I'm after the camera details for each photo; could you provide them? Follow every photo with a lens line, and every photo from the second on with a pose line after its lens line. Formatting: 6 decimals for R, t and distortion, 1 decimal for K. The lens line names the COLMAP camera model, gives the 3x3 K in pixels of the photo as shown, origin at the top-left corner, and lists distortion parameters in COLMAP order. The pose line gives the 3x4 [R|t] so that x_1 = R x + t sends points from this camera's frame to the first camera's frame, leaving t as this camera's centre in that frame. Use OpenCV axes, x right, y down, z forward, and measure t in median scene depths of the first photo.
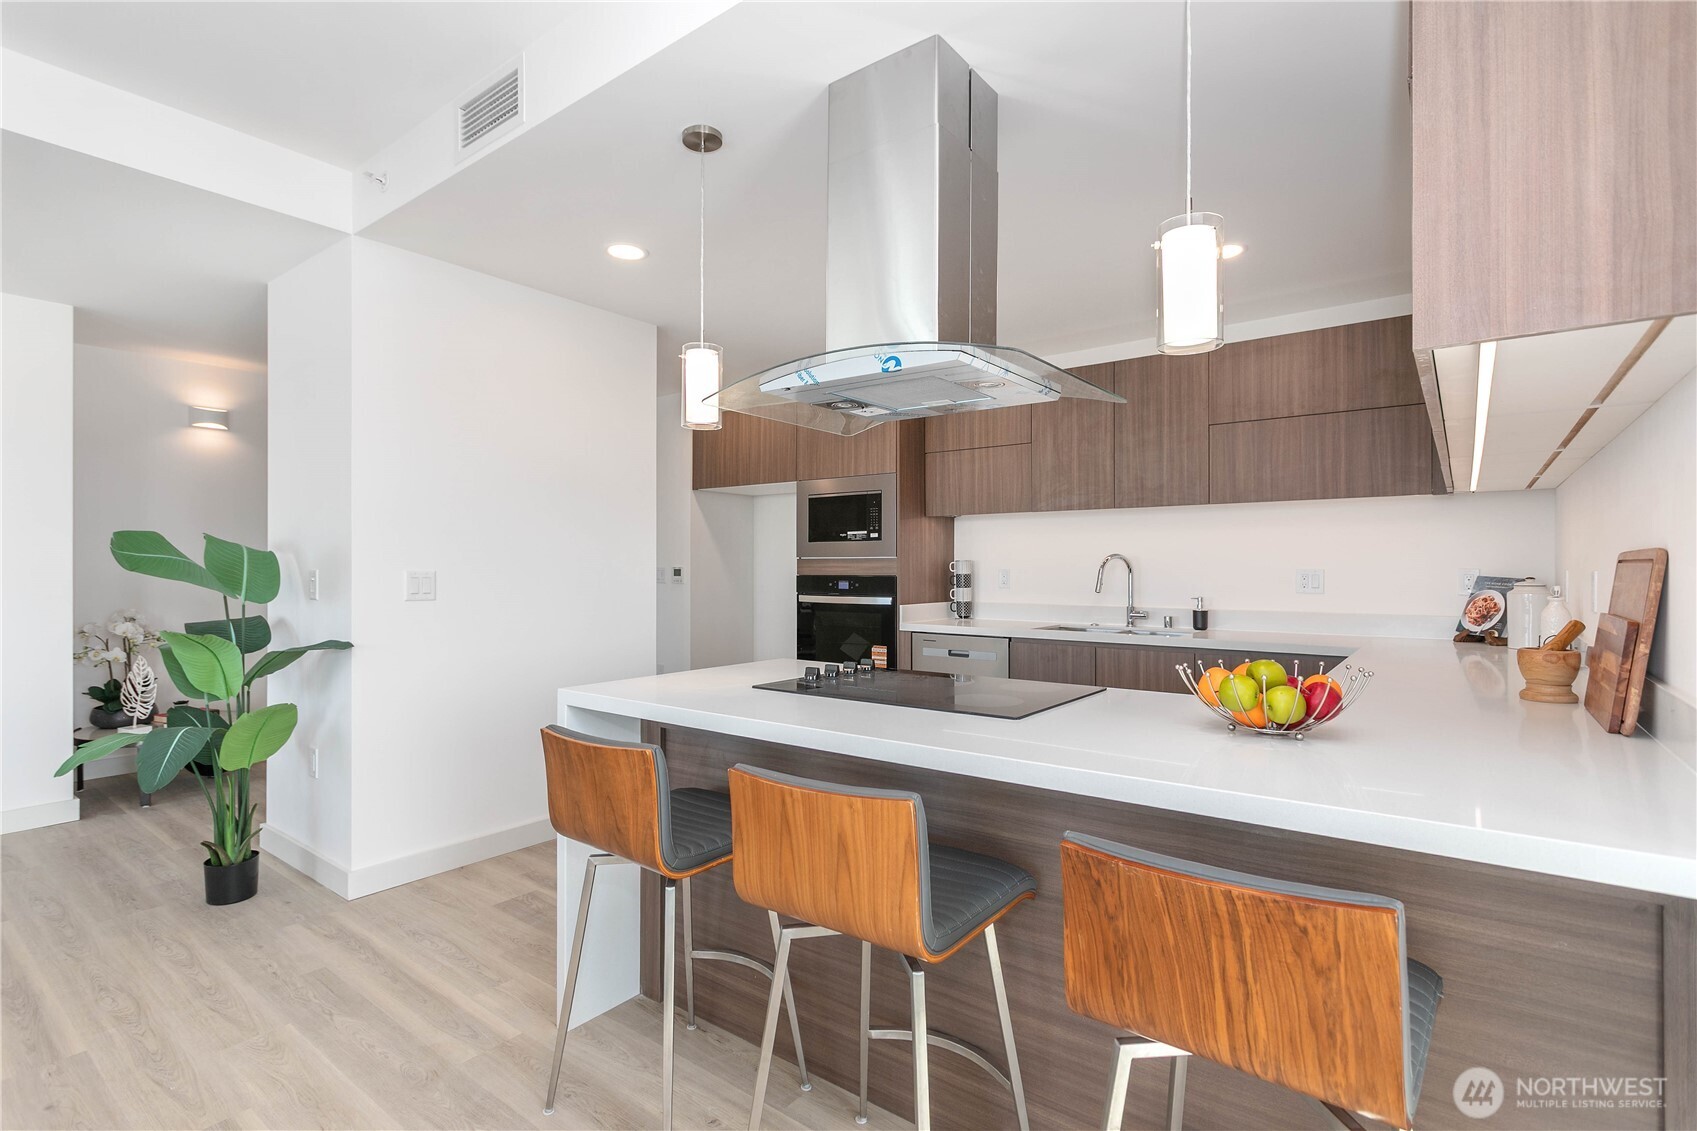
lens RADIAL K [[806.8, 0, 844.3], [0, 806.8, 564.3], [0, 0, 1]] dist [0.000247, 0.000162]
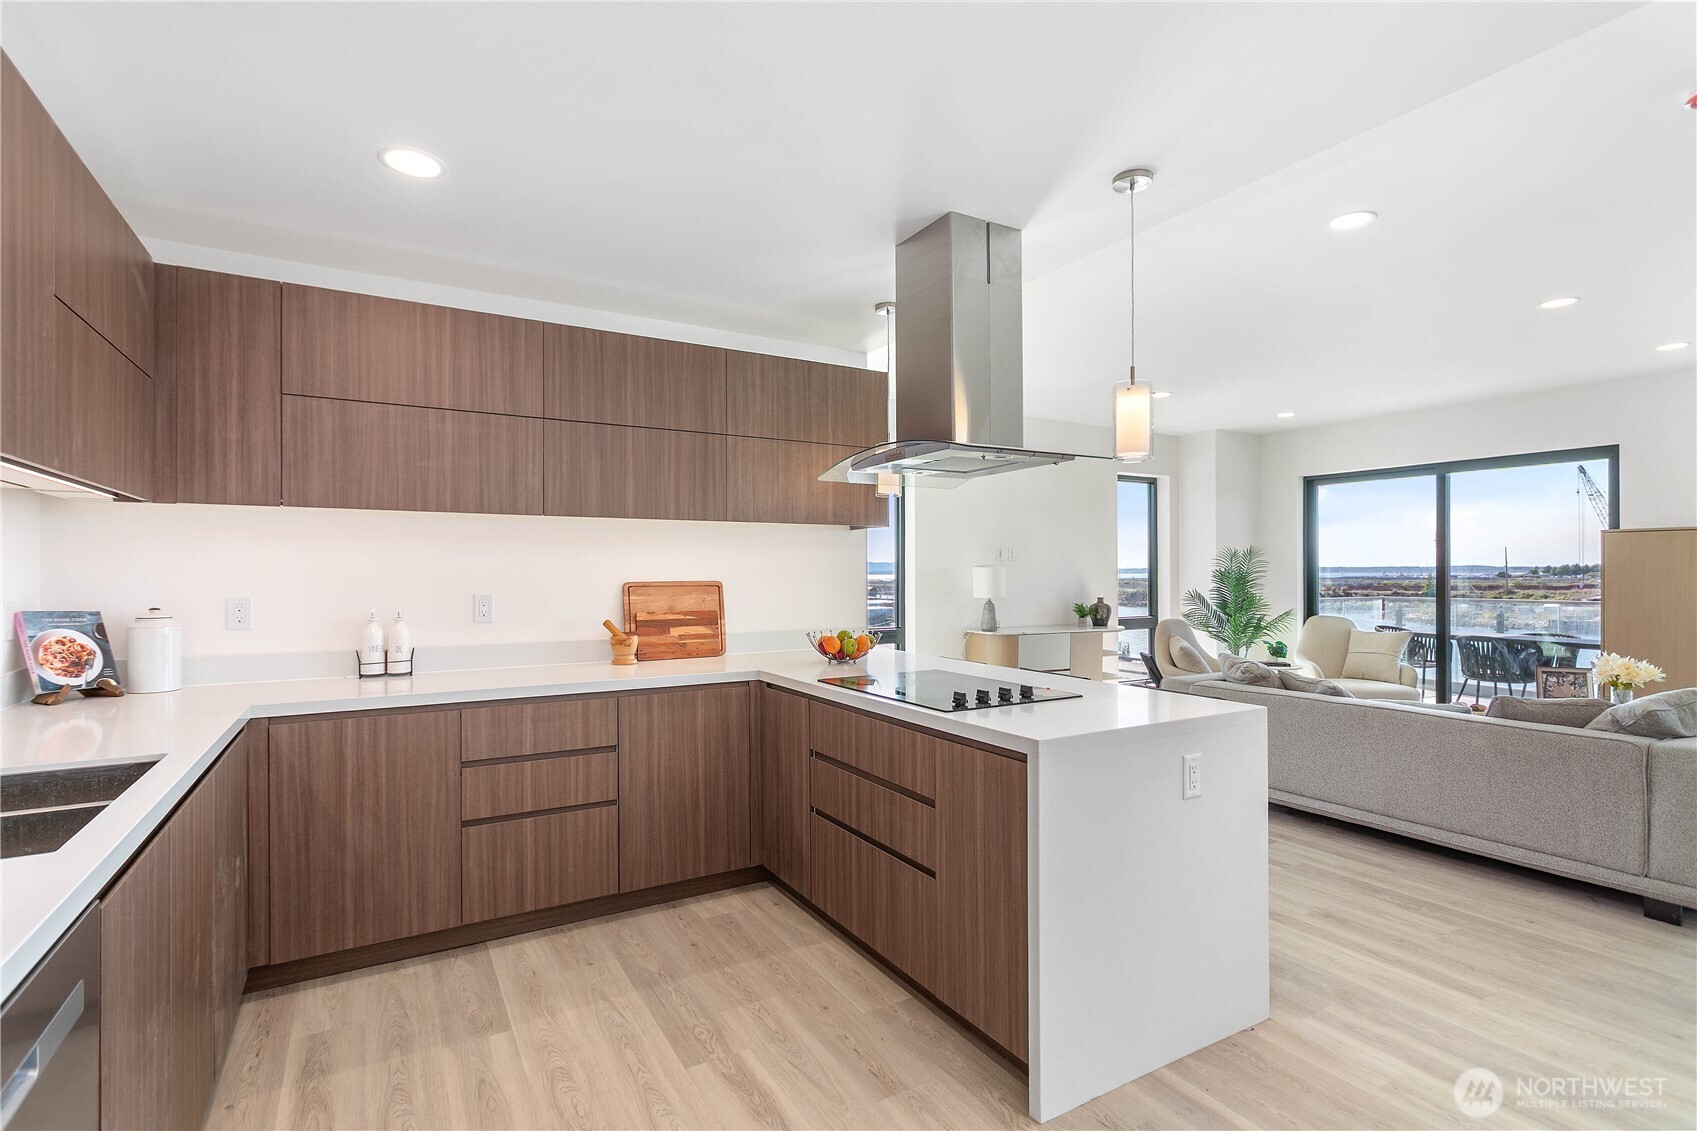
lens RADIAL K [[801.2, 0, 849.6], [0, 801.2, 574.8], [0, 0, 1]] dist [0.003911, 0.000842]
pose [[-0.927916, 0.002793, 0.372779, -0.150049], [0.002298, 0.999996, -0.001772, -0.014840], [-0.372783, -0.000788, -0.927918, 1.416832]]
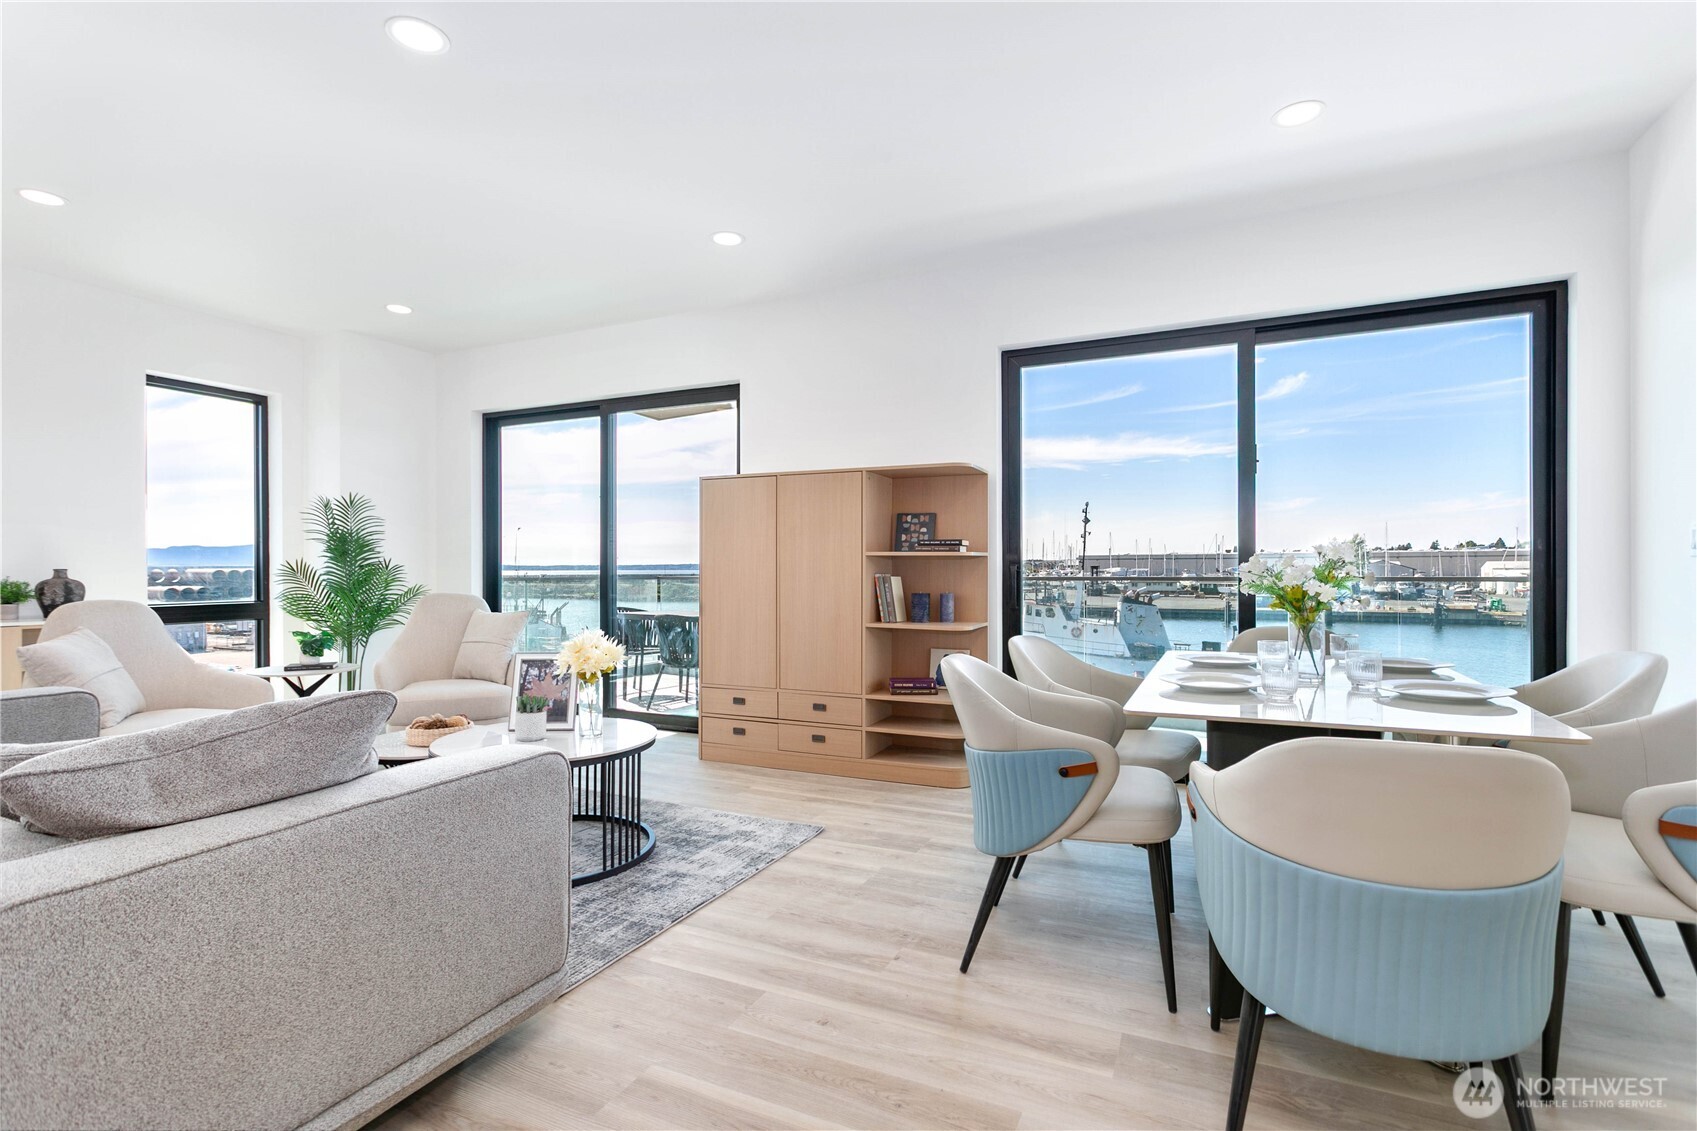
lens RADIAL K [[799.0, 0, 845.0], [0, 799.0, 570.1], [0, 0, 1]] dist [0.001862, 0.001171]
pose [[-0.977548, 0.001962, -0.210705, -0.922398], [0.002327, 0.999996, -0.001484, 0.050791], [0.210702, -0.001941, -0.977548, 0.652956]]
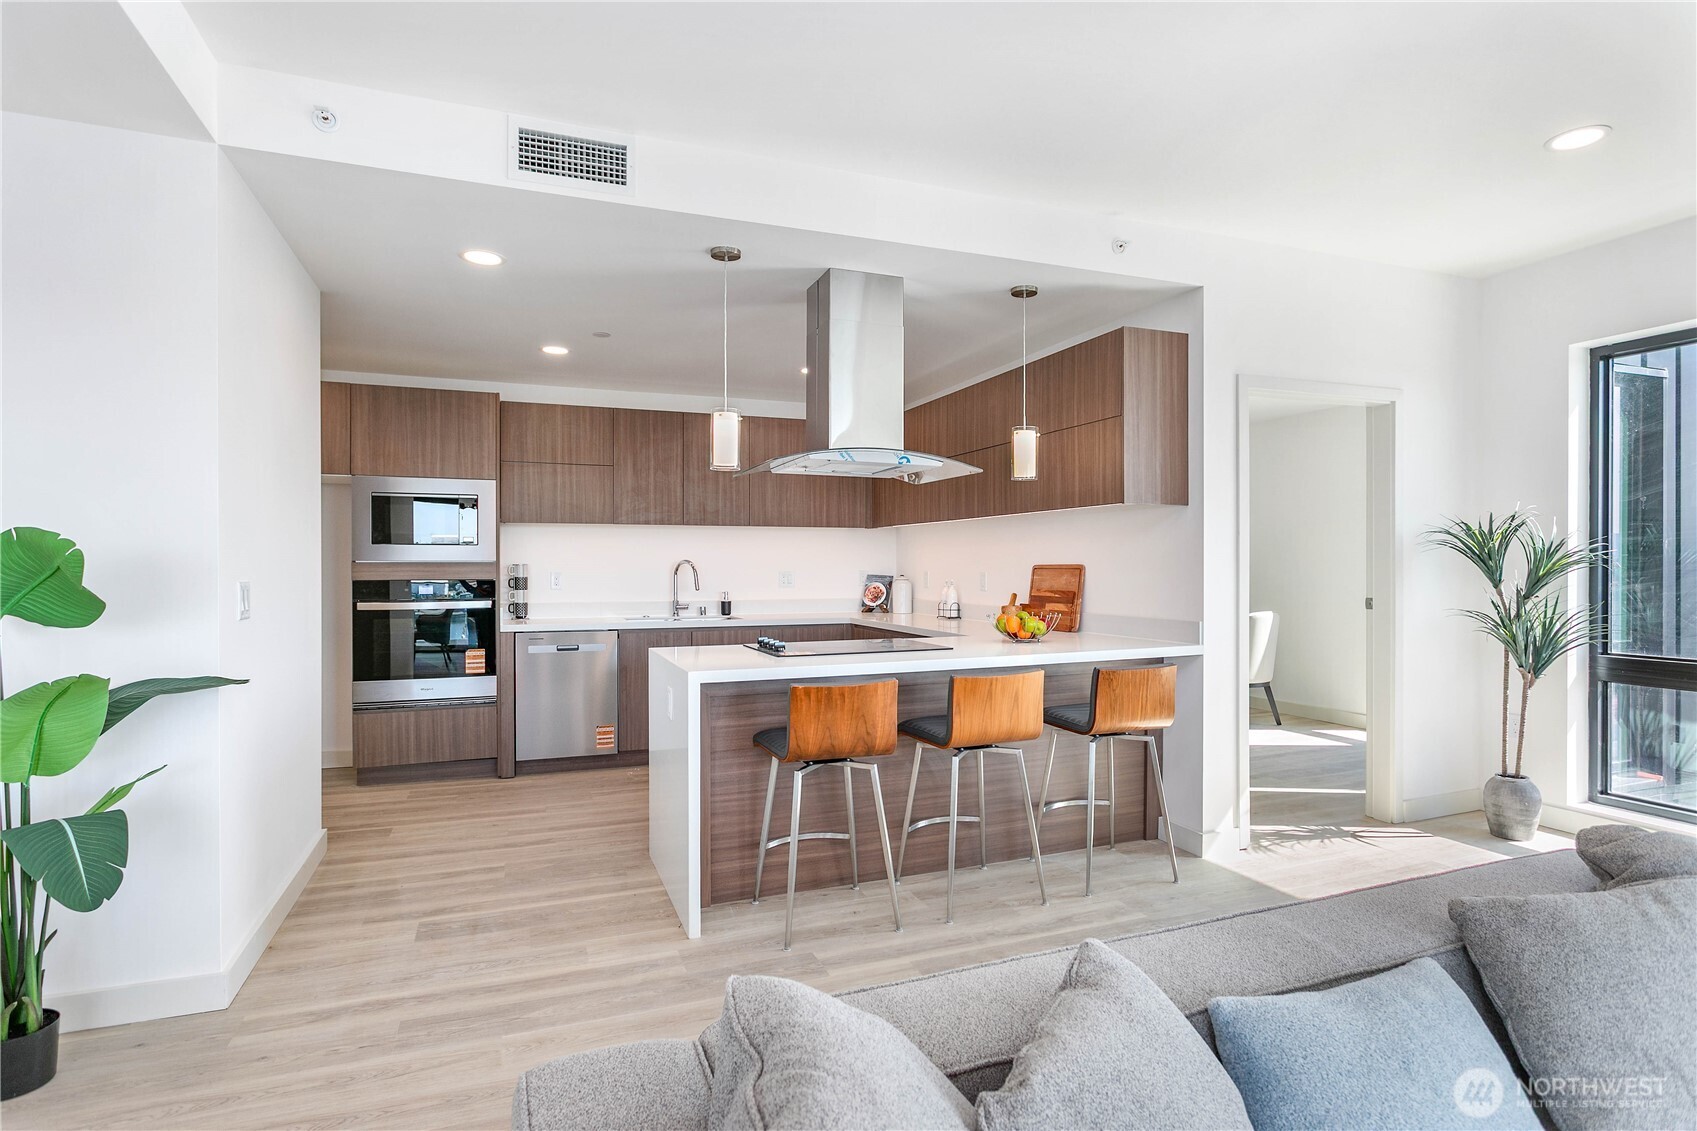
lens RADIAL K [[874.2, 0, 846.9], [0, 874.2, 567.8], [0, 0, 1]] dist [-0.004694, 0.000805]
pose [[0.518339, -0.003652, 0.855168, -0.891745], [-0.001332, 0.999986, 0.005077, -0.009939], [-0.855174, -0.003771, 0.518327, 0.051060]]
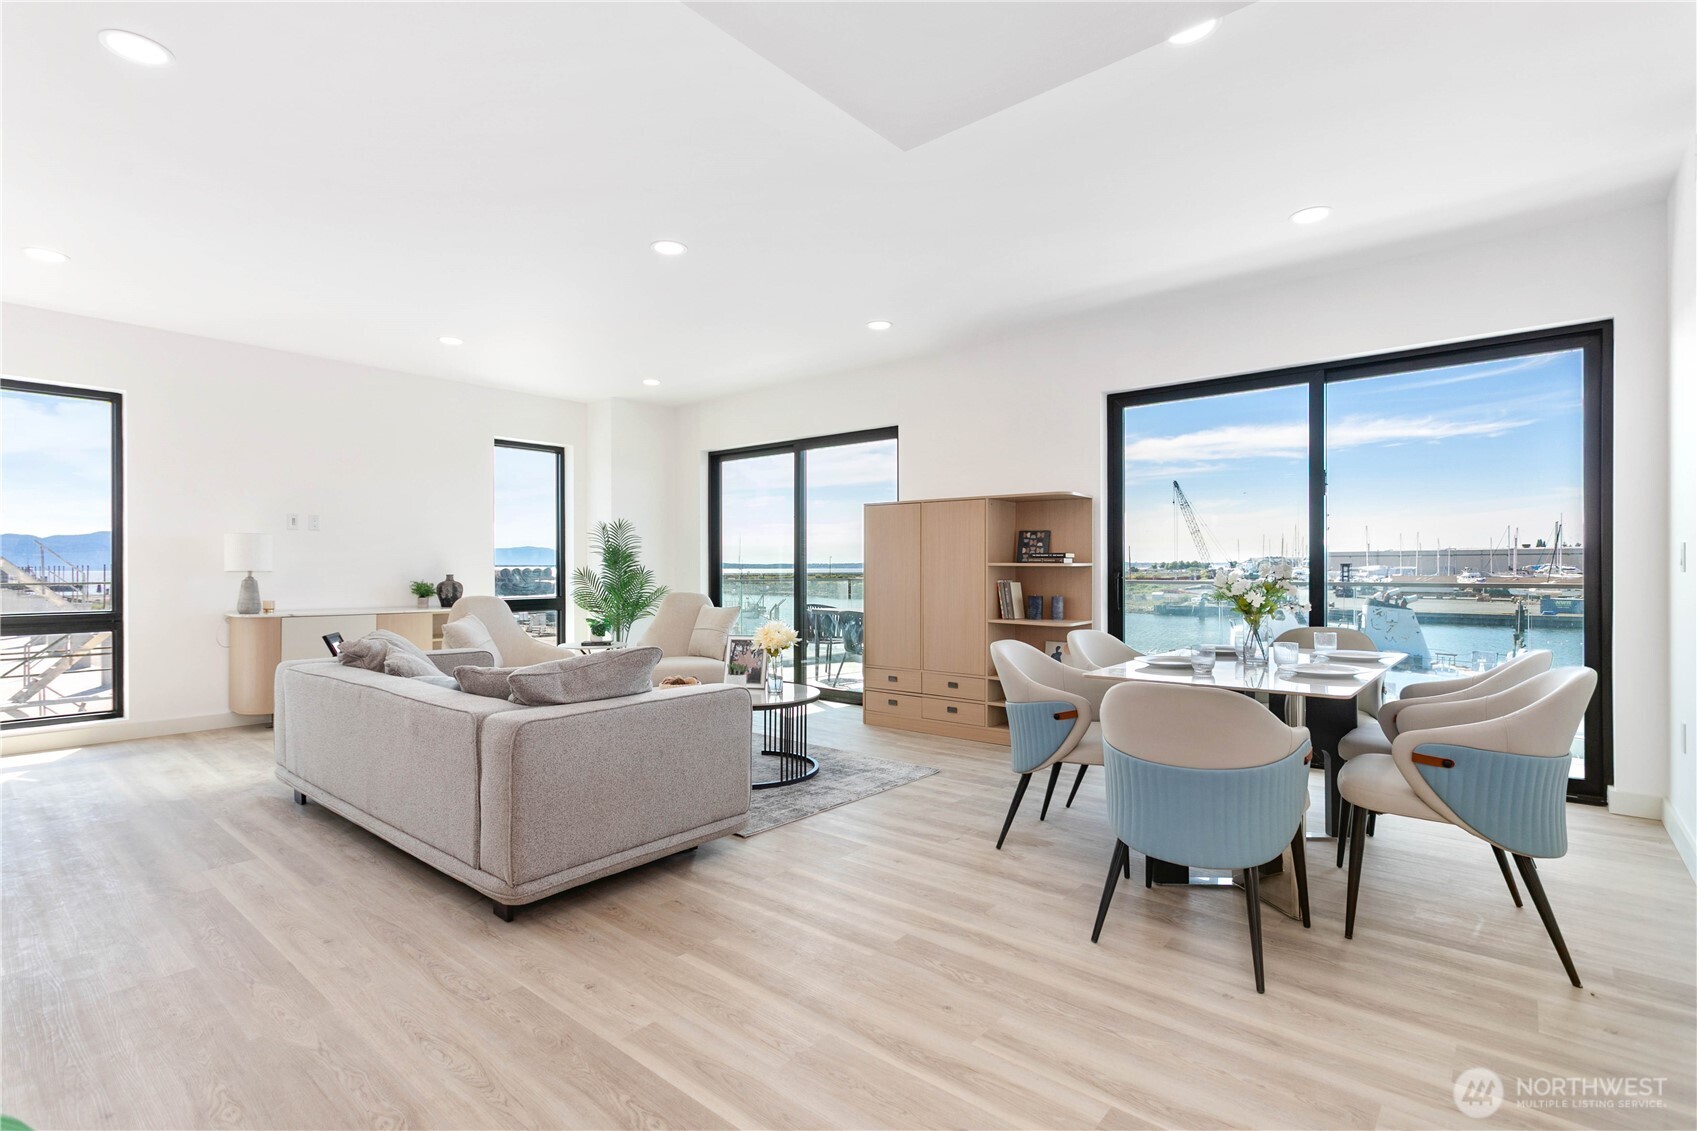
lens RADIAL K [[799.0, 0, 845.0], [0, 799.0, 570.1], [0, 0, 1]] dist [0.001862, 0.001171]
pose [[-0.998870, 0.001377, 0.047512, -1.007758], [0.001396, 0.999999, 0.000364, 0.034357], [-0.047512, 0.000430, -0.998871, 1.010916]]
